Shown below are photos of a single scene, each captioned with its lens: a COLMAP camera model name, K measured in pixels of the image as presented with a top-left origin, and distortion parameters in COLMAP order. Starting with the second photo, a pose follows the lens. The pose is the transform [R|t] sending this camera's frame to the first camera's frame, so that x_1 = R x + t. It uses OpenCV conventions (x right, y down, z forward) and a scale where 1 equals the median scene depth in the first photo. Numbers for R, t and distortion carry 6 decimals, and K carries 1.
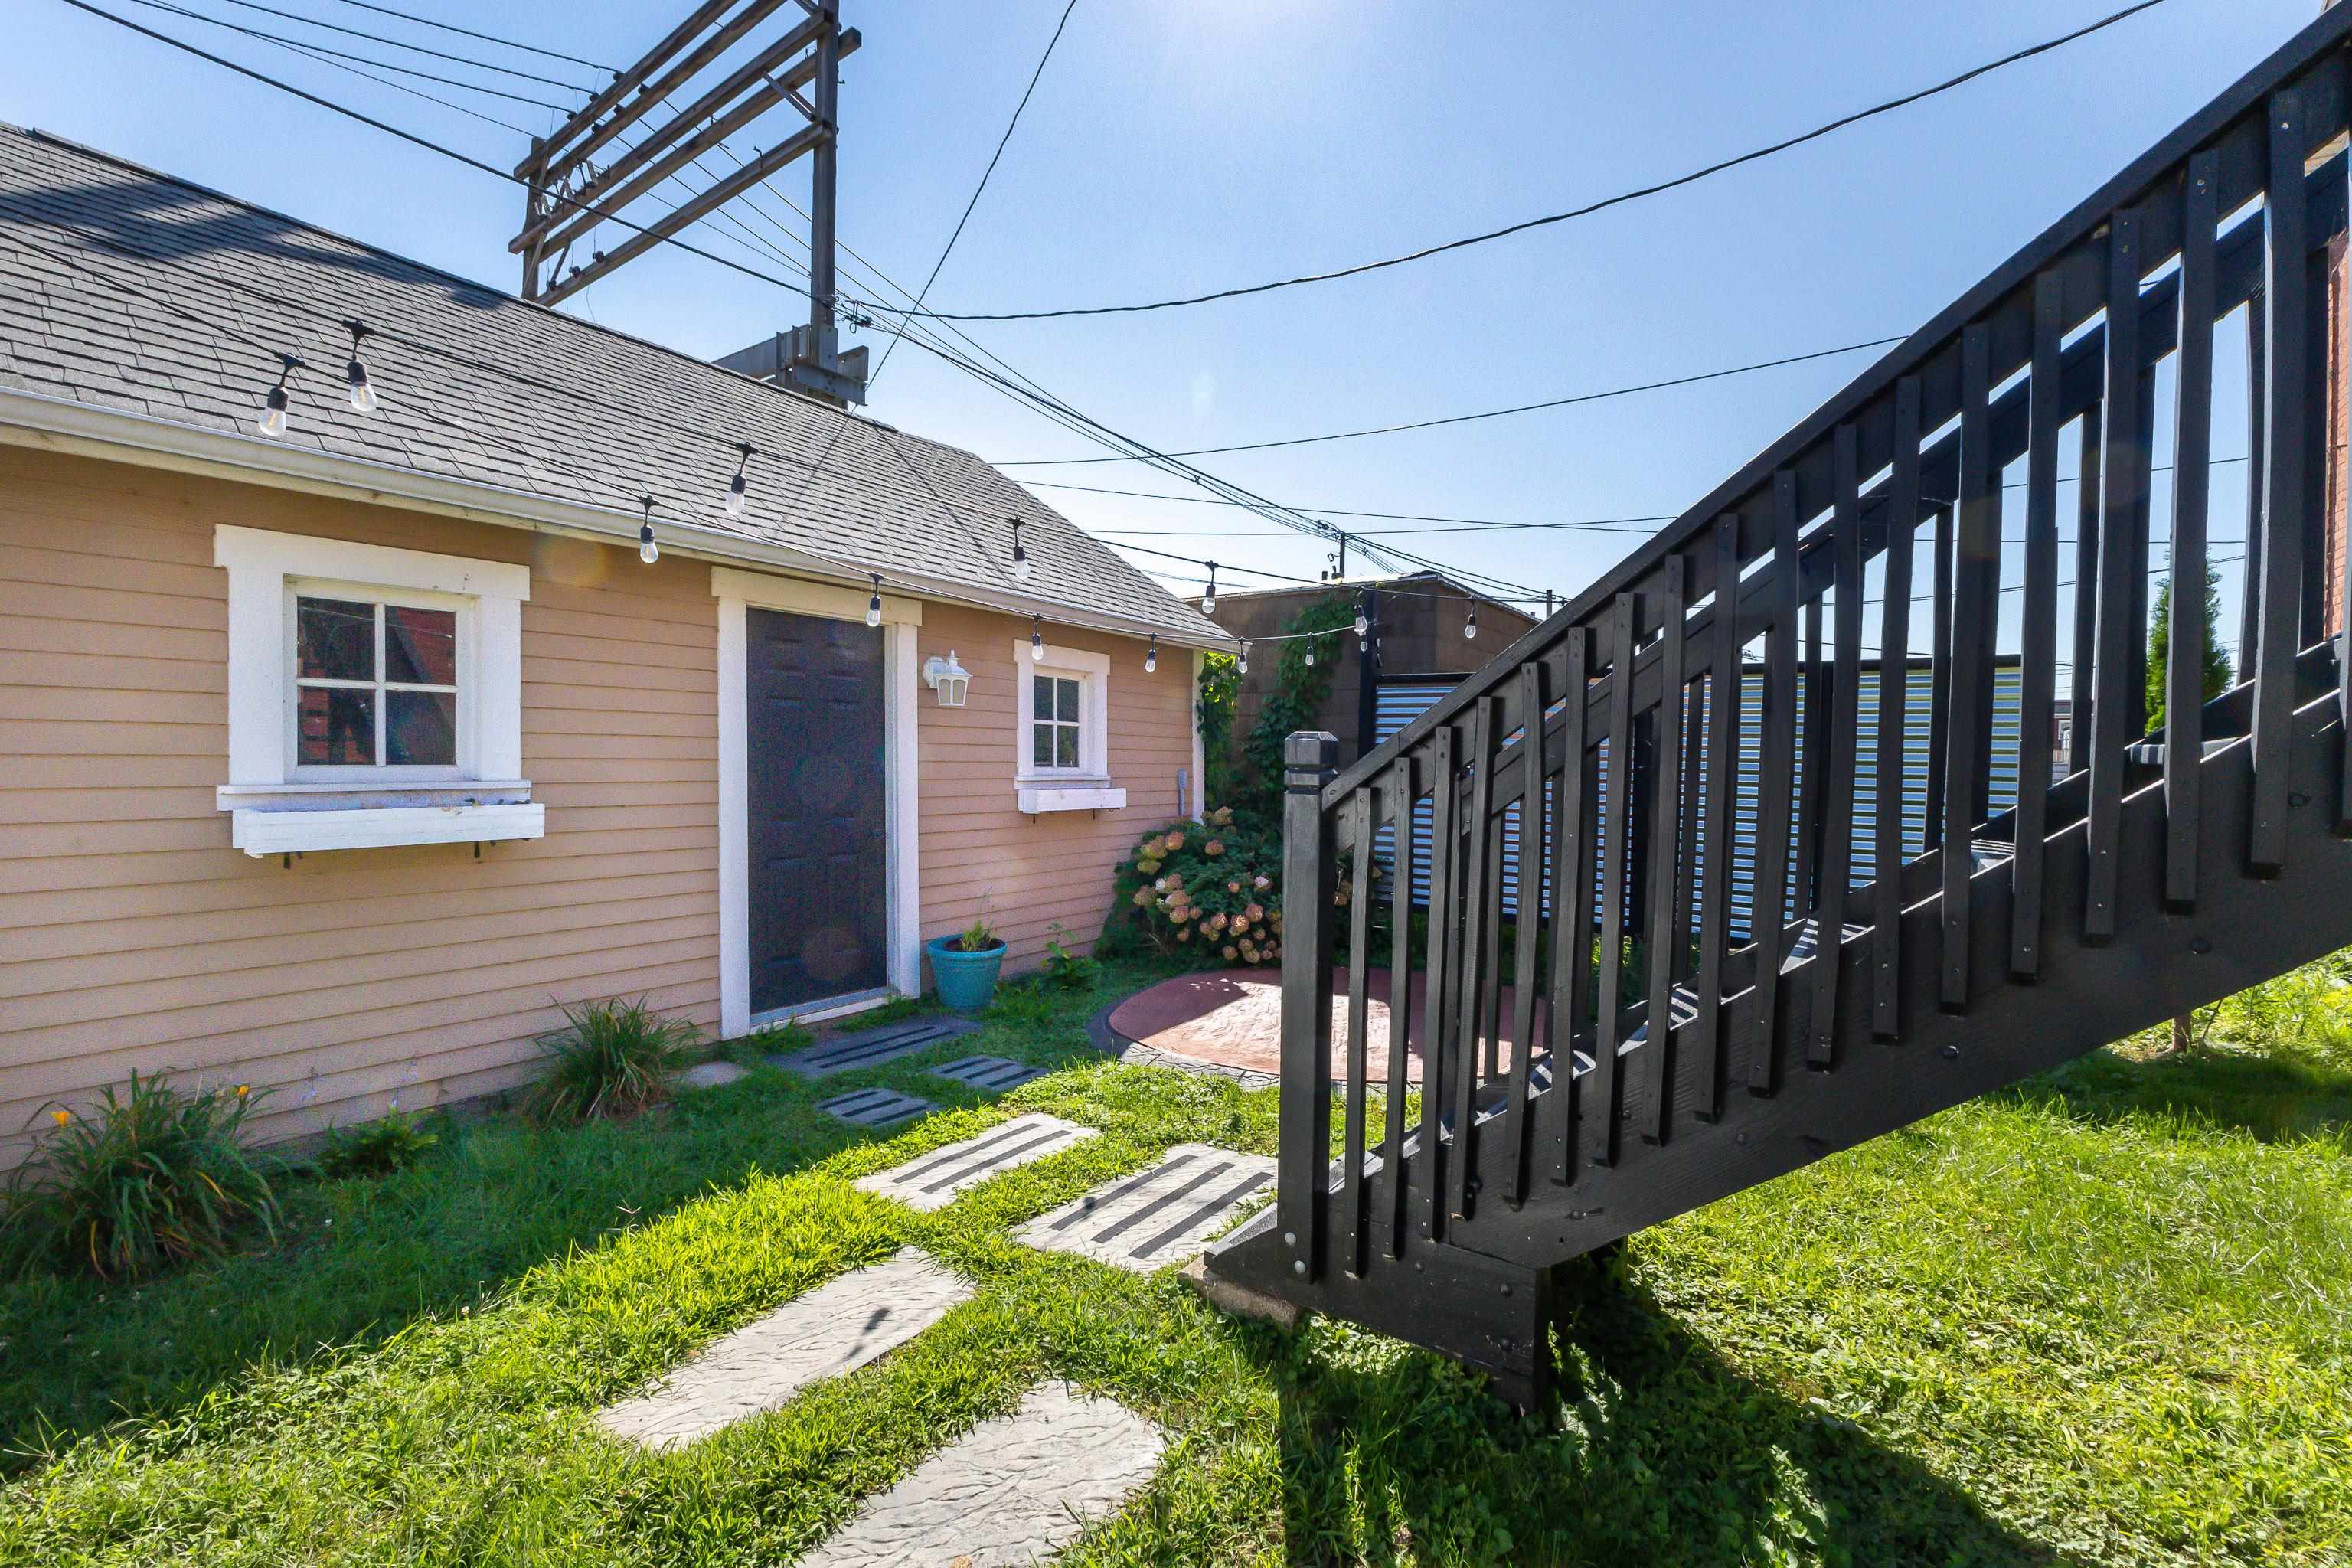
lens RADIAL K [[998.1, 0, 1176.0], [0, 998.1, 784.0], [0, 0, 1]] dist [-0.024726, -0.000212]
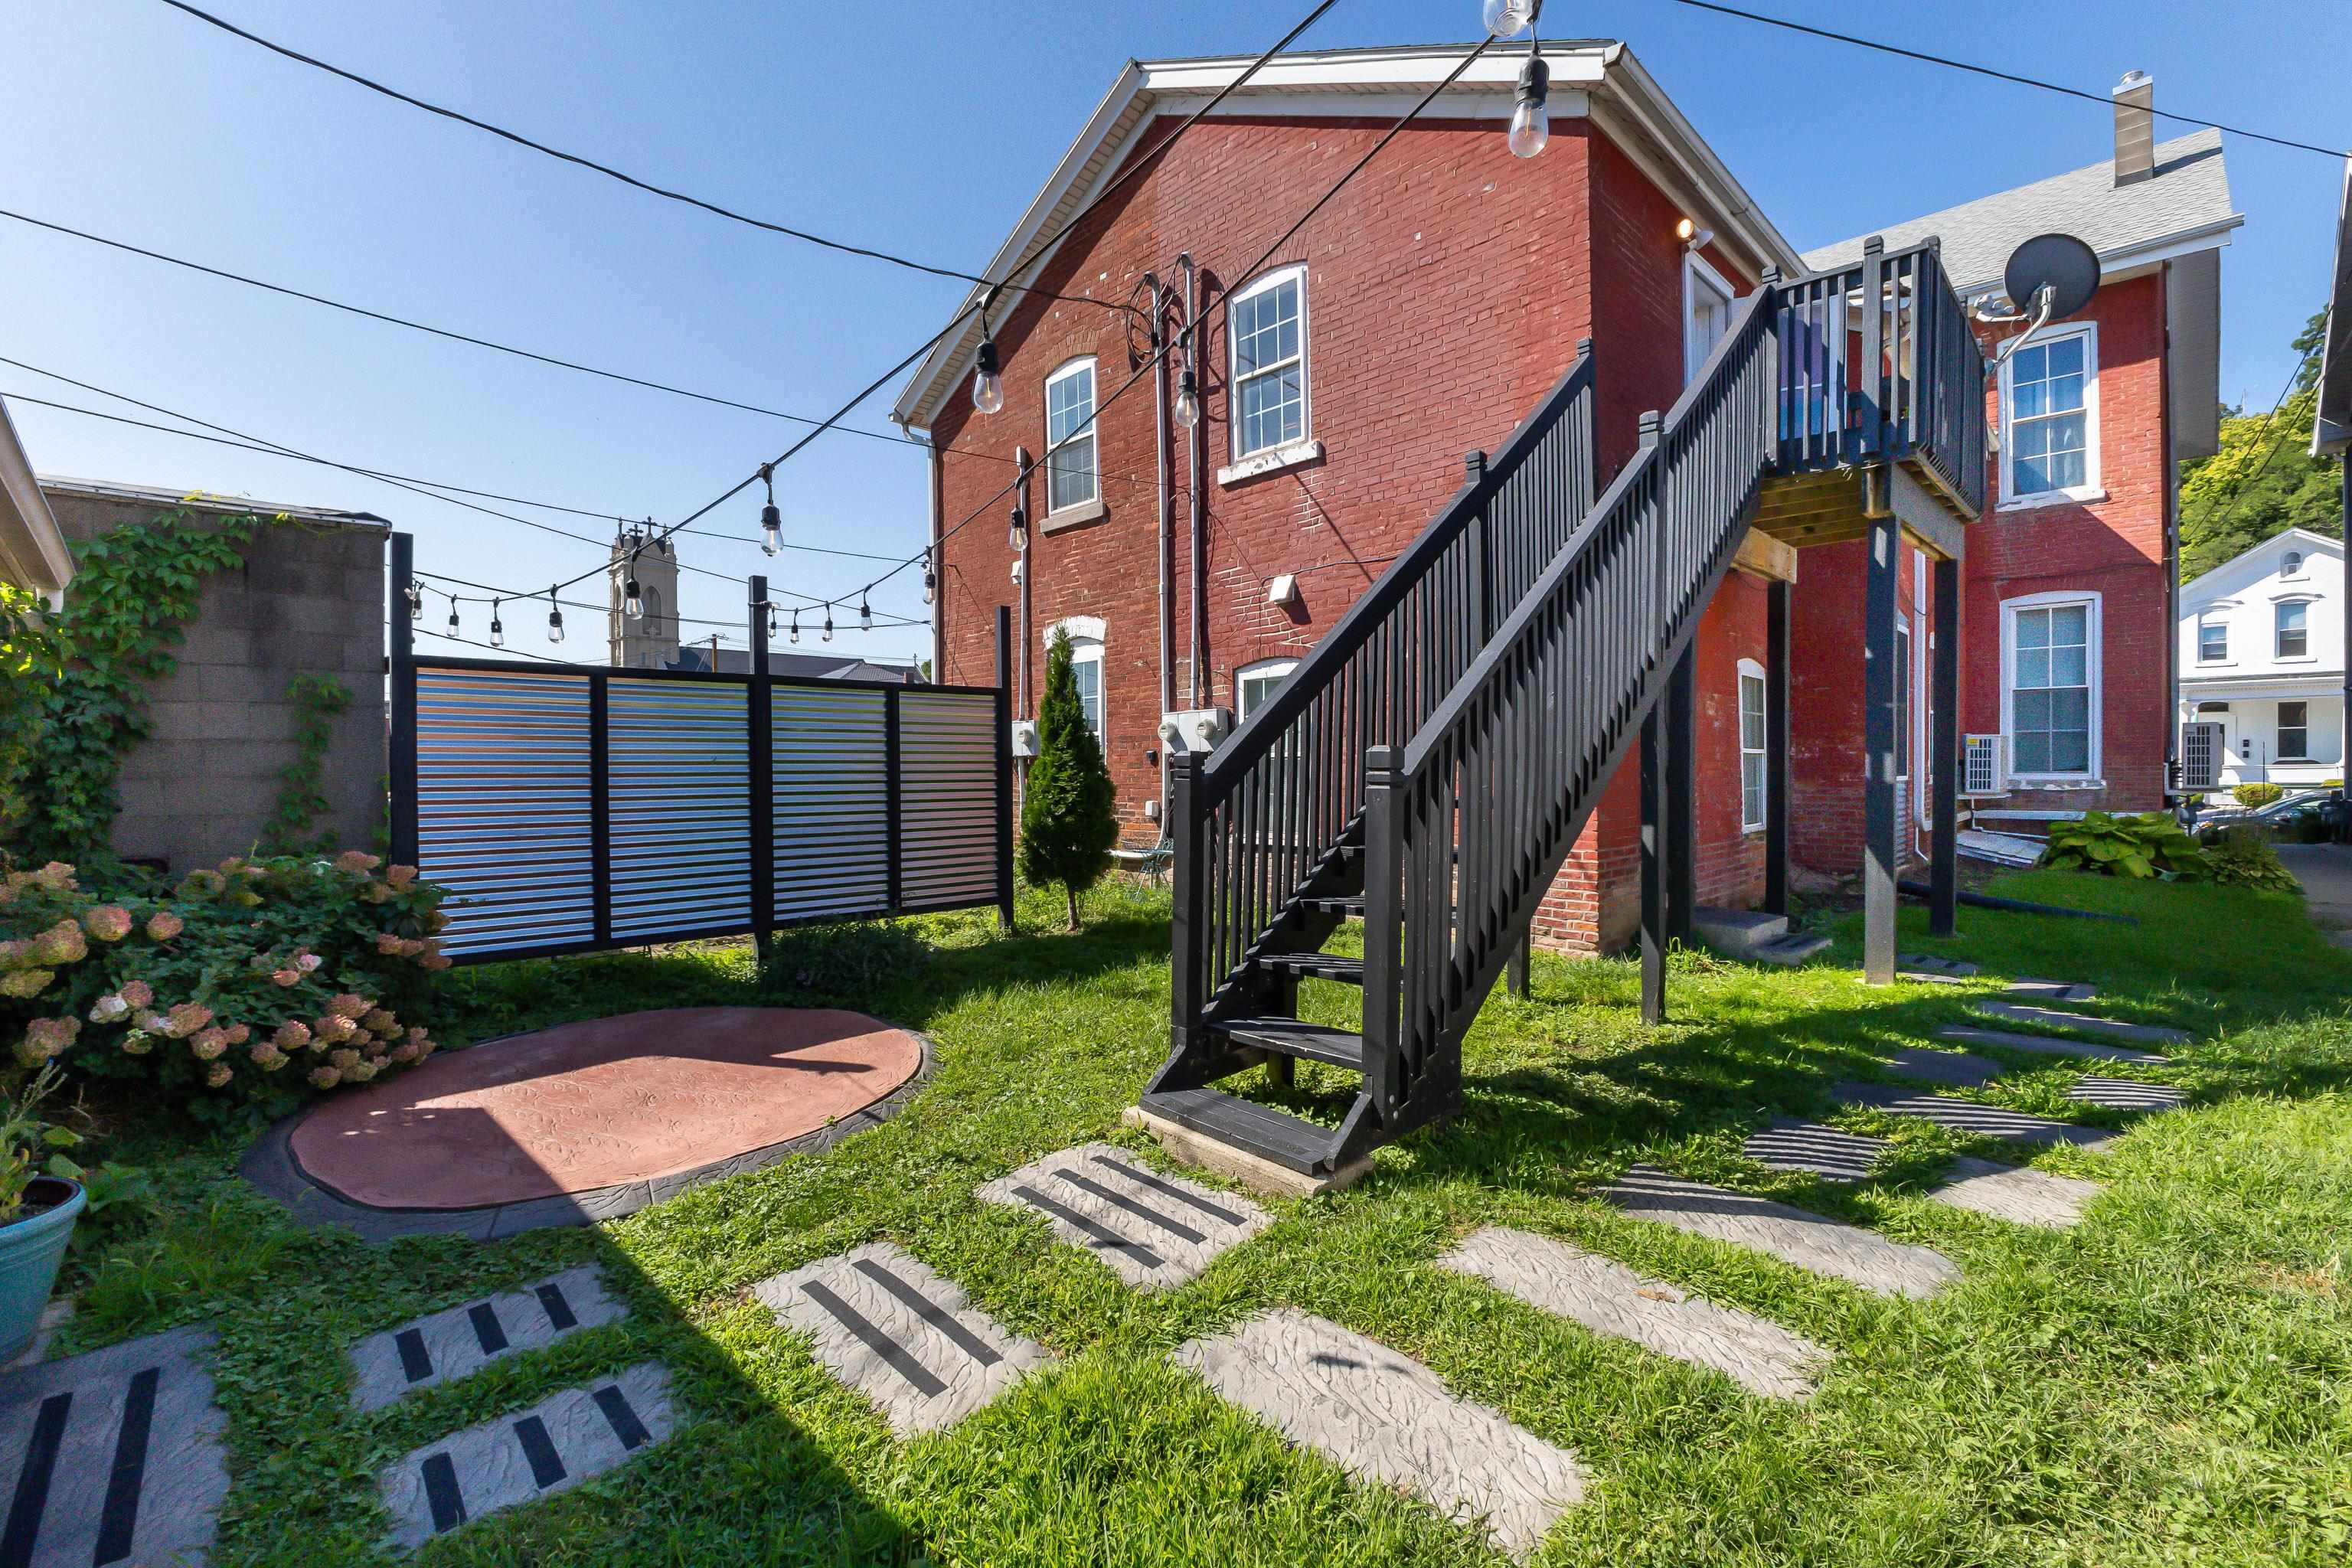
lens RADIAL K [[998.1, 0, 1176.0], [0, 998.1, 784.0], [0, 0, 1]] dist [-0.024726, -0.000212]
pose [[0.178426, -0.029347, 0.983516, -0.922874], [0.033656, 0.999152, 0.023707, -0.027150], [-0.983377, 0.028871, 0.179263, 0.716458]]
